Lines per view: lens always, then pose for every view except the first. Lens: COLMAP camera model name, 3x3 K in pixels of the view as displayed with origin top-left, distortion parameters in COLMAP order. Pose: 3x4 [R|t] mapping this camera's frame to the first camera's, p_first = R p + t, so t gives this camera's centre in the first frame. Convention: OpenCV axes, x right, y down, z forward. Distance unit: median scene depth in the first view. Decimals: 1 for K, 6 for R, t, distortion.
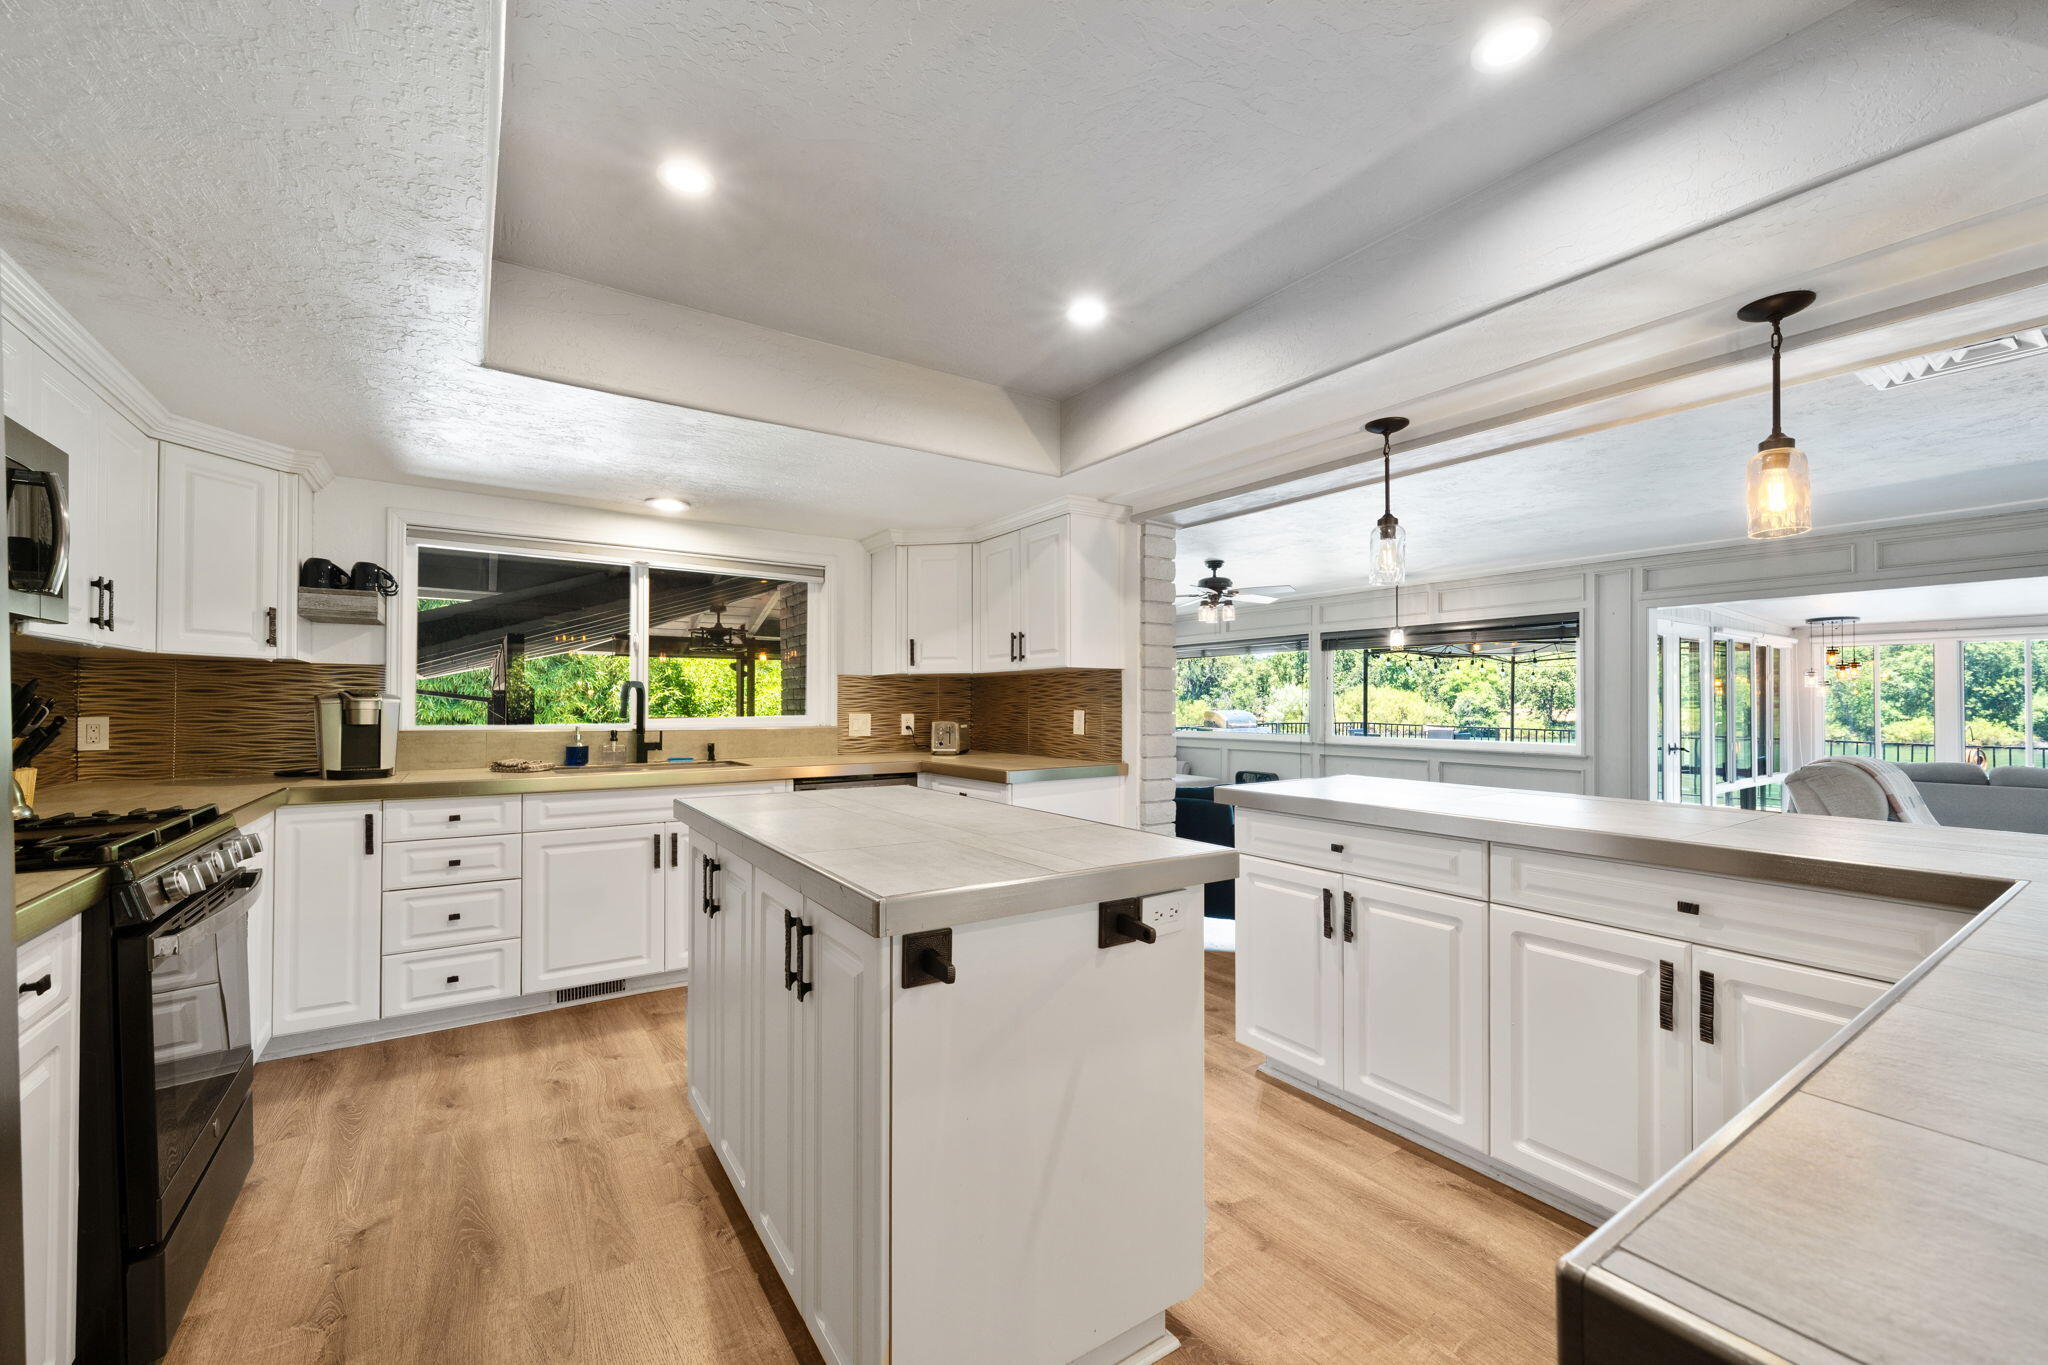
lens RADIAL K [[806.7, 0, 1017.4], [0, 806.7, 693.7], [0, 0, 1]] dist [-0.005139, 0.000903]
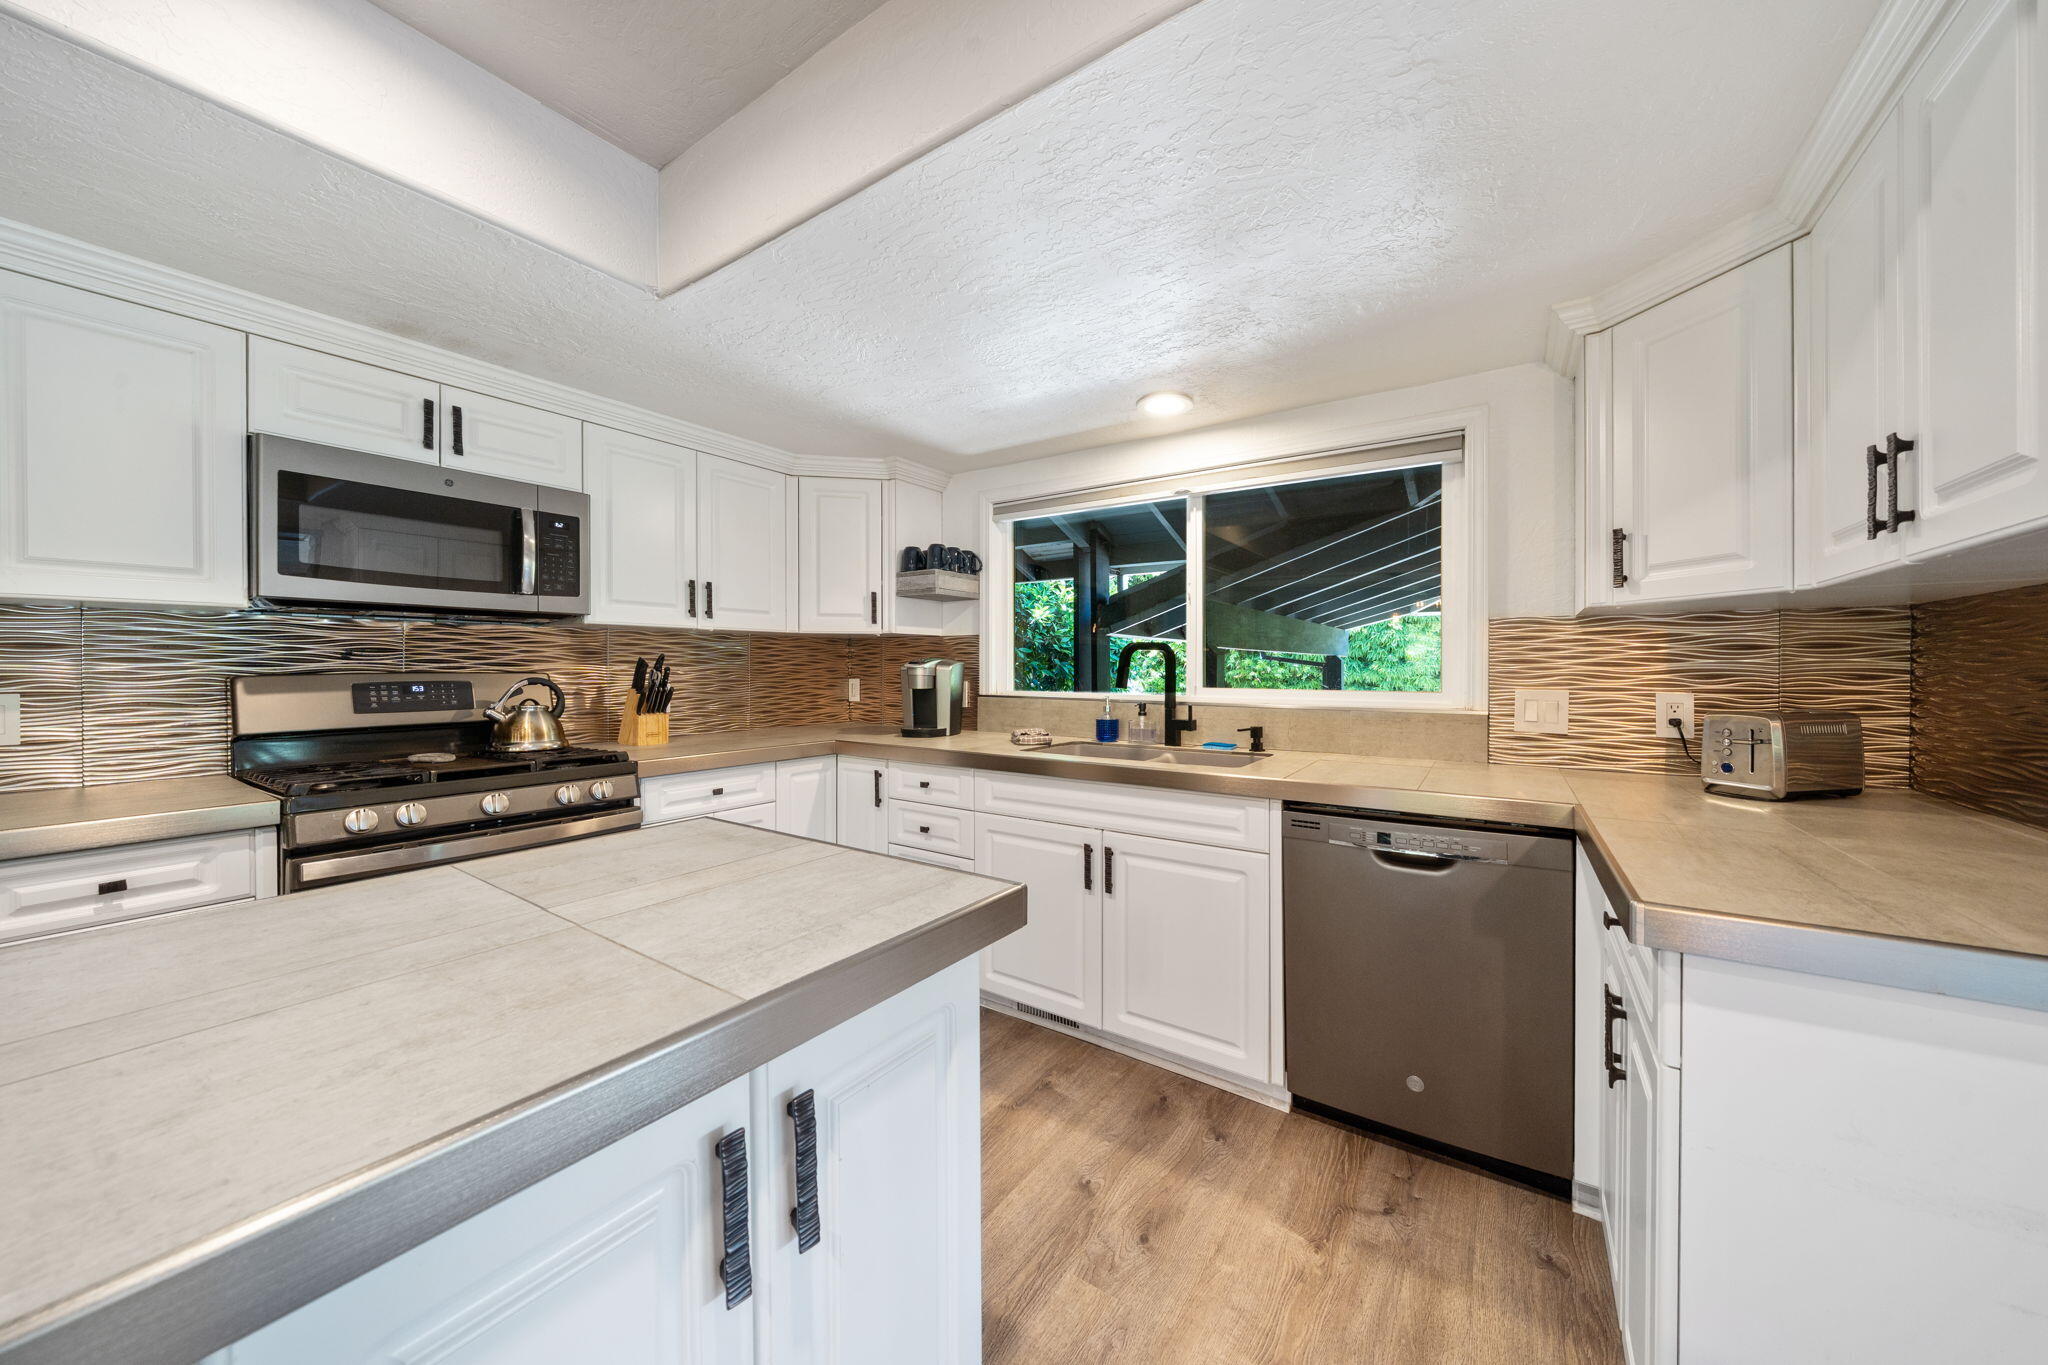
lens RADIAL K [[707.6, 0, 1028.9], [0, 707.6, 666.5], [0, 0, 1]] dist [-0.005347, -0.000109]
pose [[0.369741, -0.001239, -0.929134, 0.127497], [0.012188, 0.999920, 0.003517, 0.004808], [0.929055, -0.012624, 0.369726, 0.611773]]
